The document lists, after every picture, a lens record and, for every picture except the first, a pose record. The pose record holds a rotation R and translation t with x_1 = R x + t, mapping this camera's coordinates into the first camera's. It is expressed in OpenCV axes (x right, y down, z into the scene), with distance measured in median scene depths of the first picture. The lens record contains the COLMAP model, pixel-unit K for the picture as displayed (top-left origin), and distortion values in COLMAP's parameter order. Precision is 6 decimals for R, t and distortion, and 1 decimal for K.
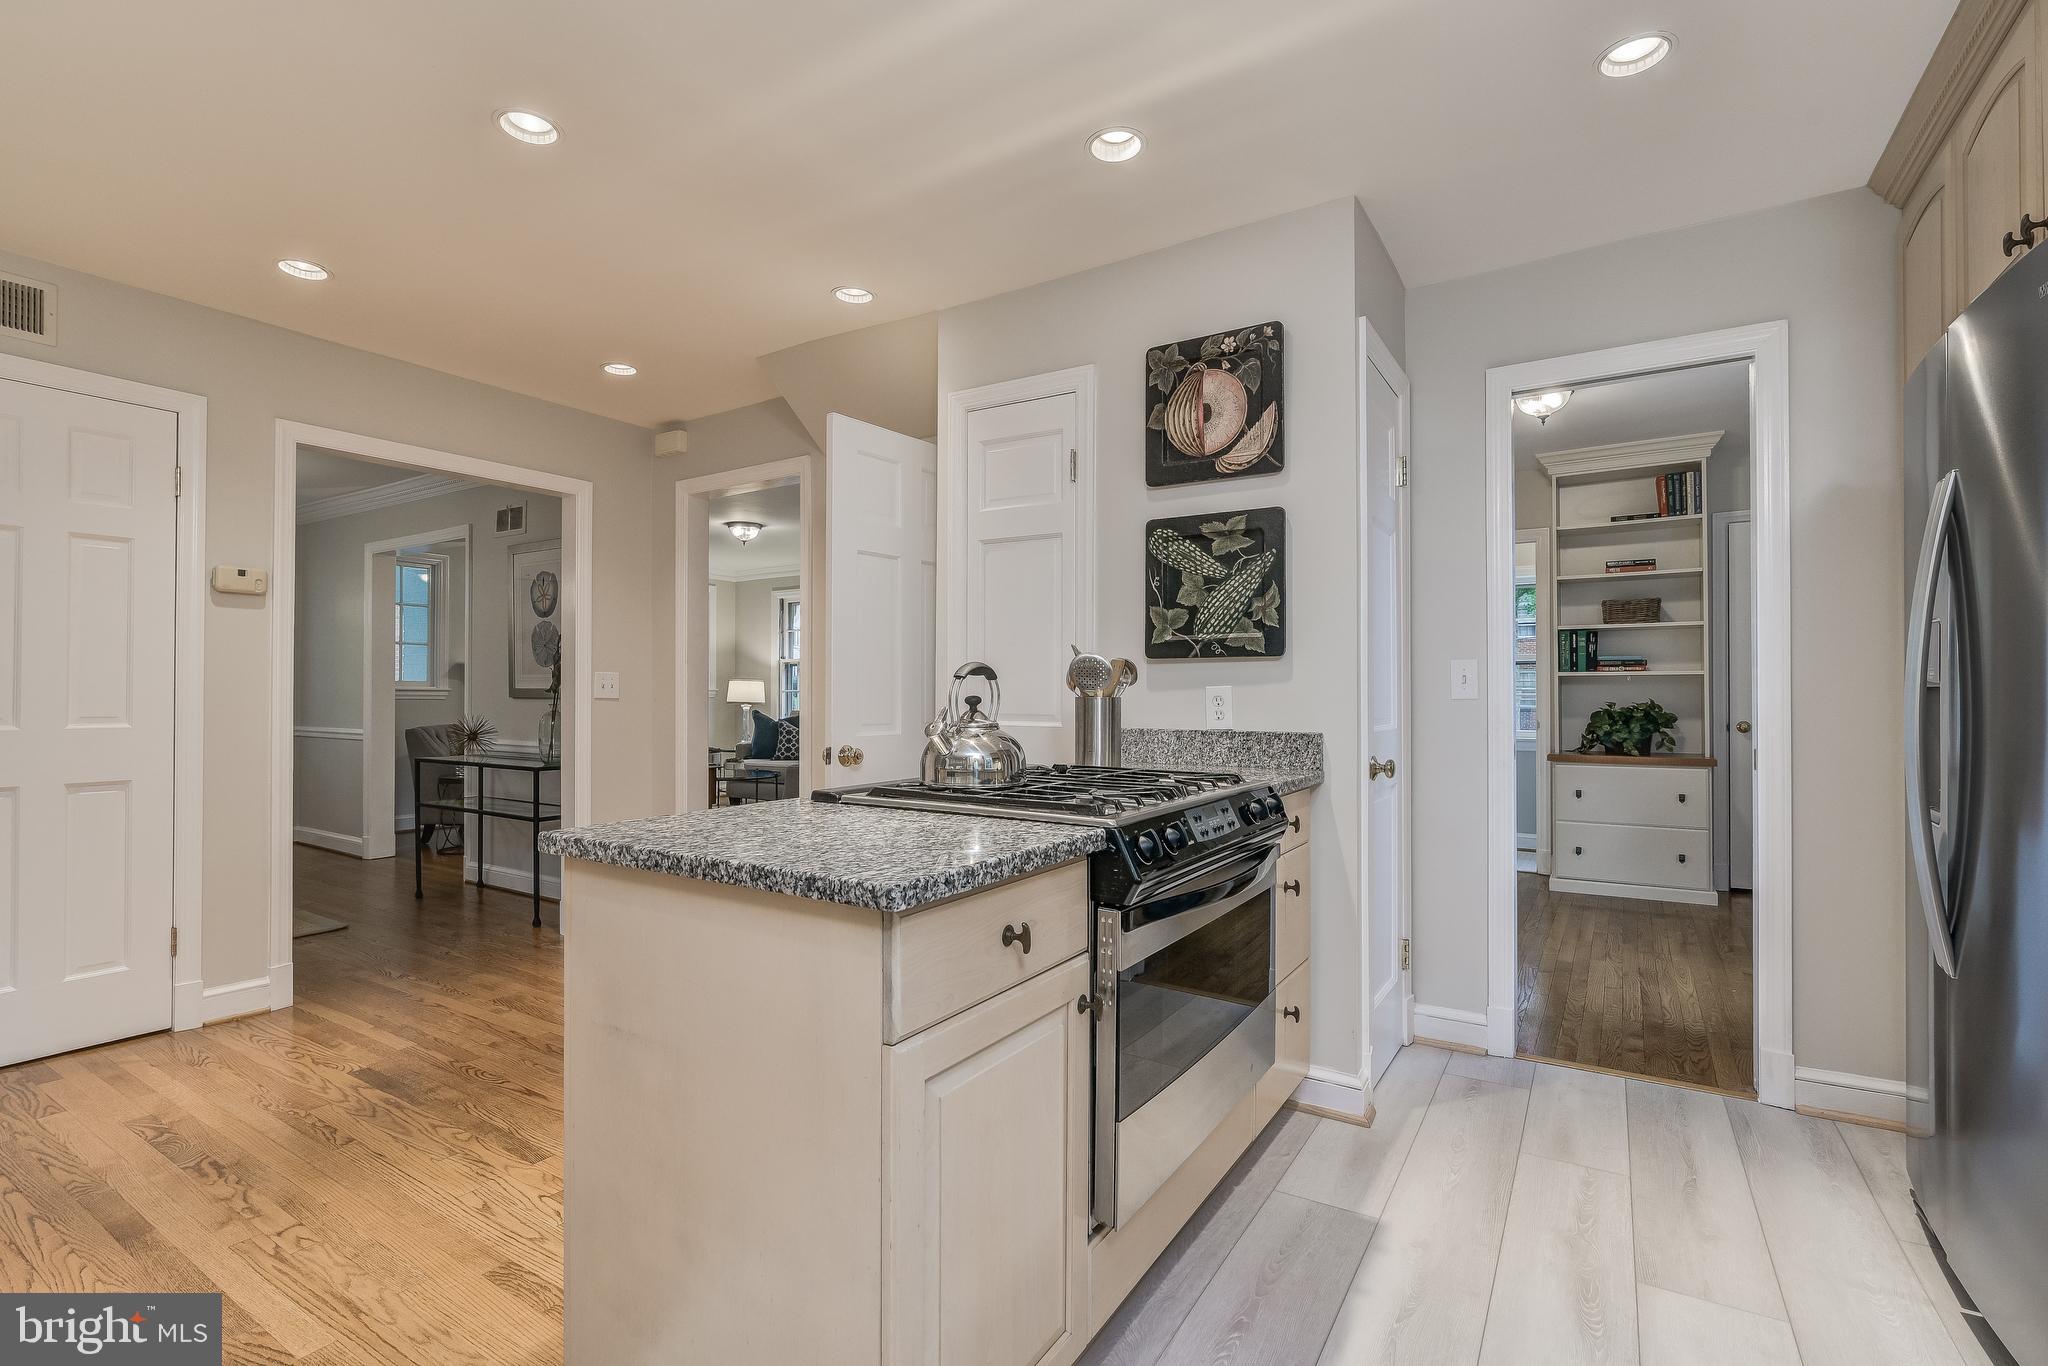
lens RADIAL K [[929.1, 0, 1024.0], [0, 929.1, 683.0], [0, 0, 1]] dist [-0.002495, -0.000114]
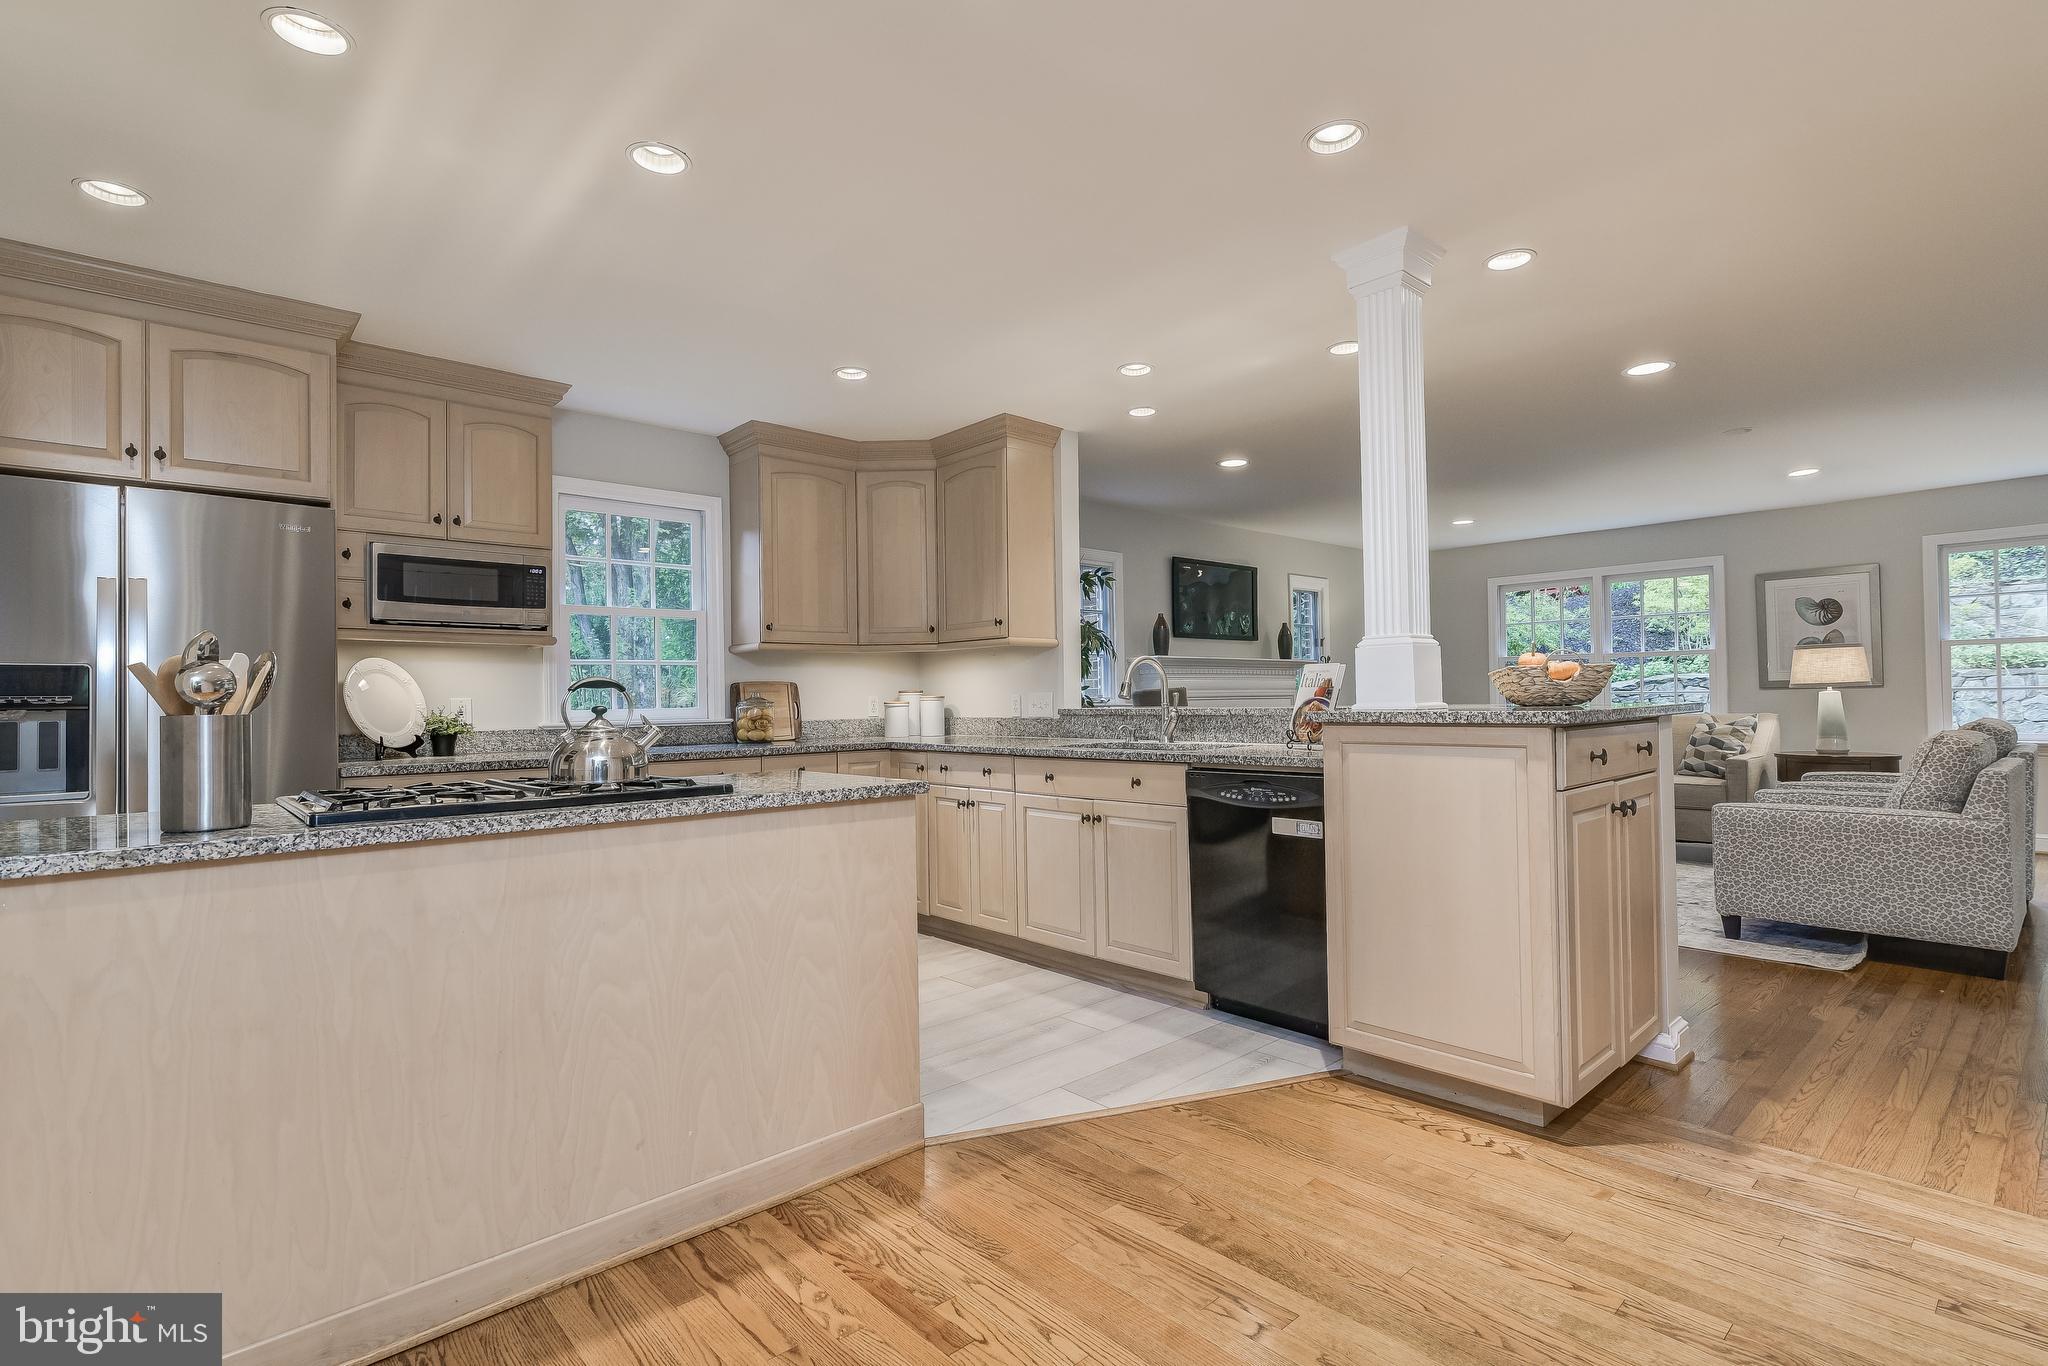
lens RADIAL K [[970.1, 0, 1024.0], [0, 970.1, 683.0], [0, 0, 1]] dist [0.000430, -0.000492]
pose [[-0.963647, 0.020580, 0.266387, -0.610845], [0.013673, 0.999521, -0.027758, 0.017968], [-0.266830, -0.023106, -0.963467, 1.399592]]
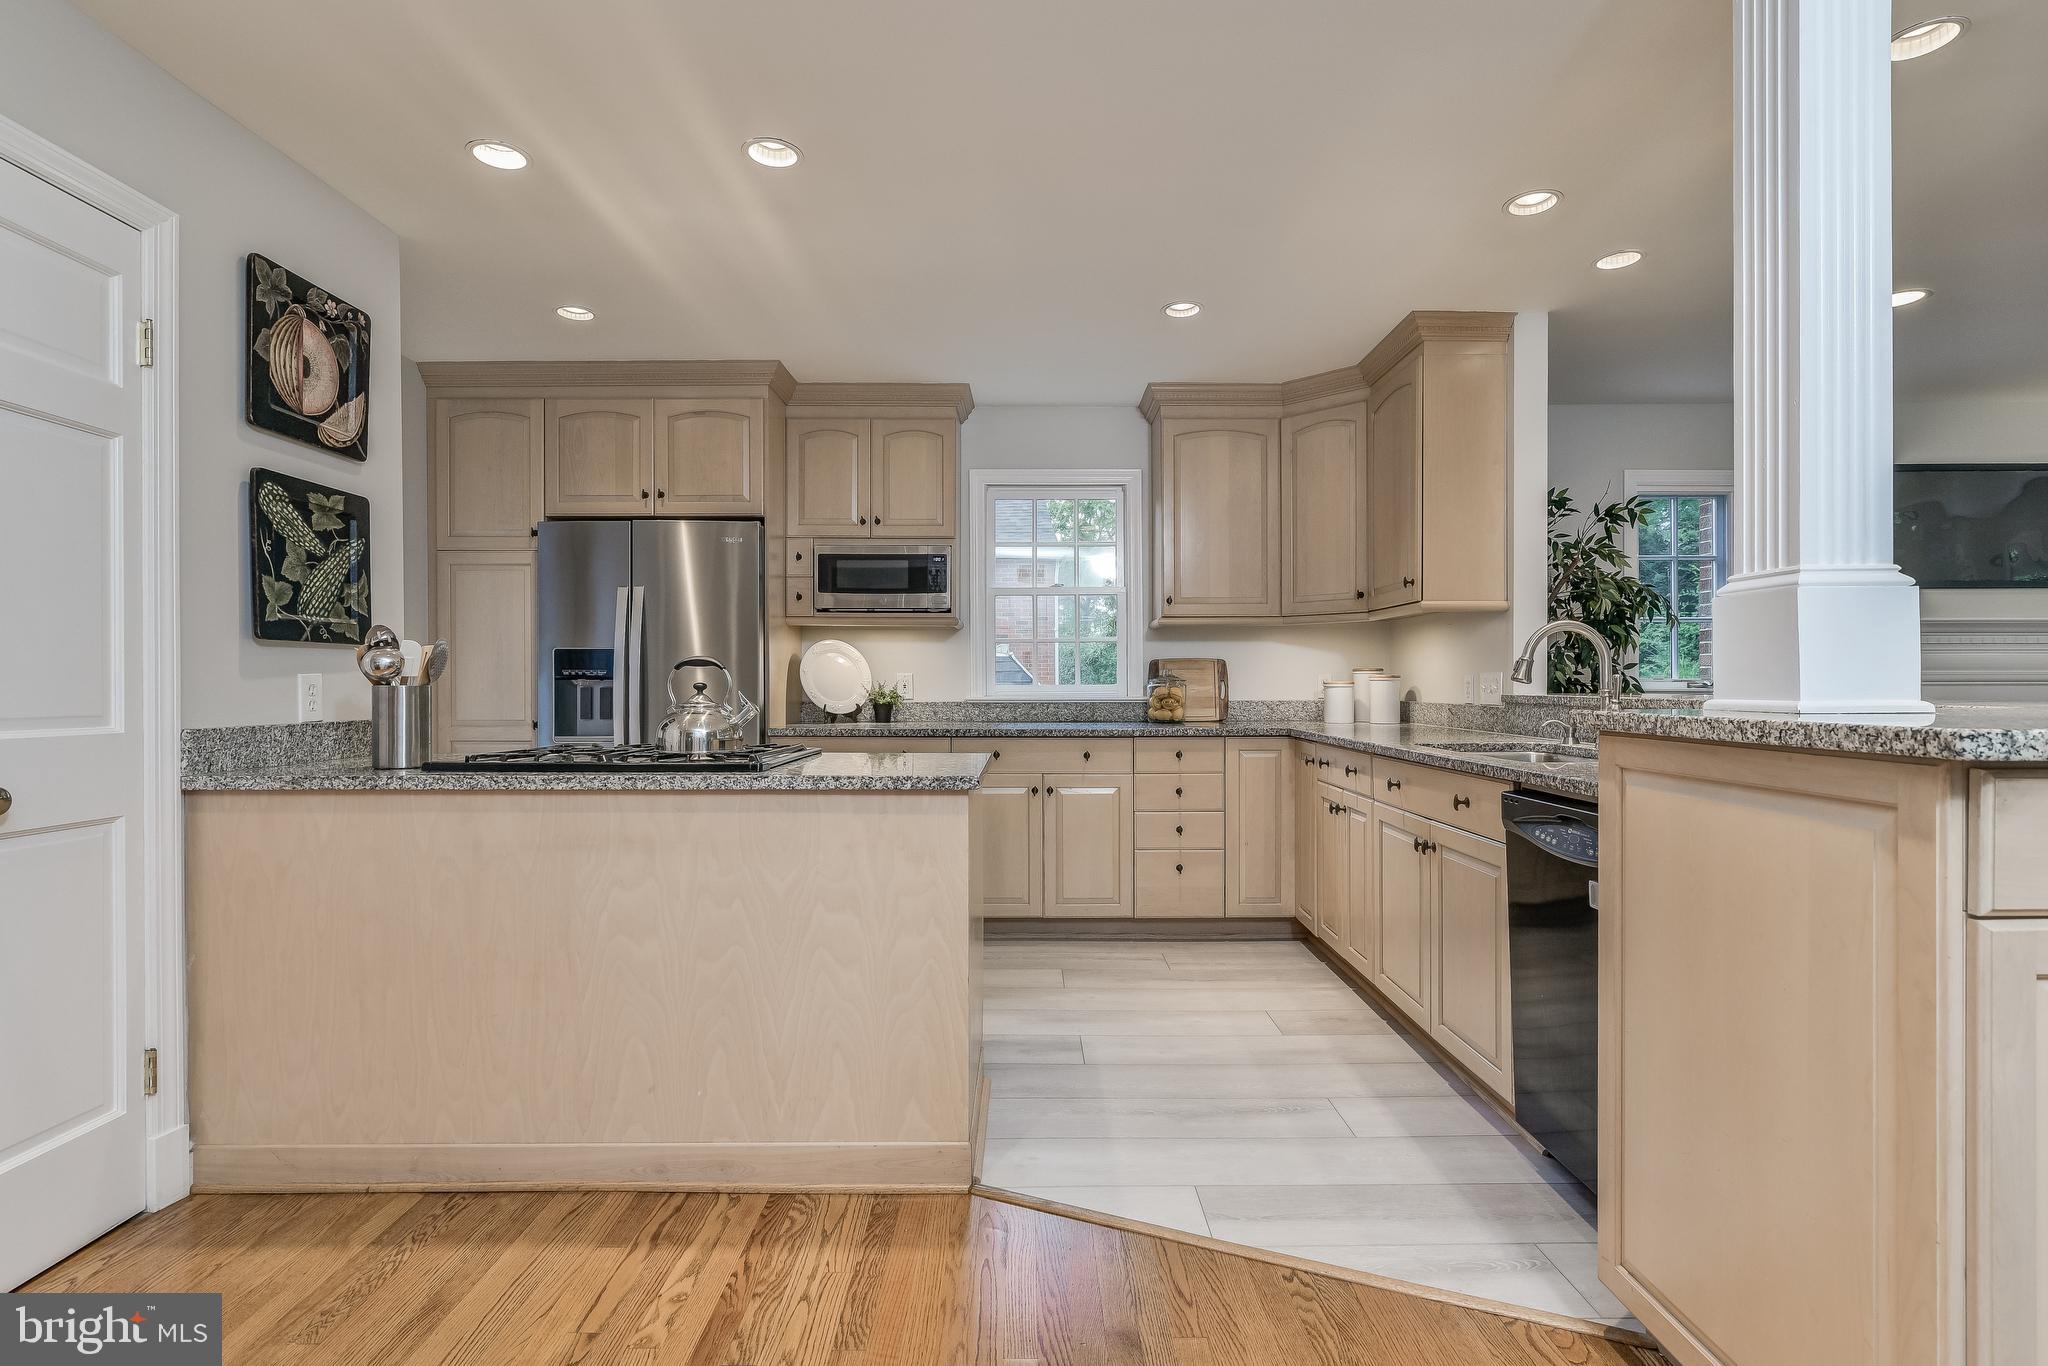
lens RADIAL K [[970.1, 0, 1024.0], [0, 970.1, 683.0], [0, 0, 1]] dist [0.000430, -0.000492]
pose [[-0.534291, 0.000433, 0.845300, -0.969450], [-0.007120, 0.999962, -0.005013, 0.012159], [-0.845270, -0.008697, -0.534268, 0.922021]]
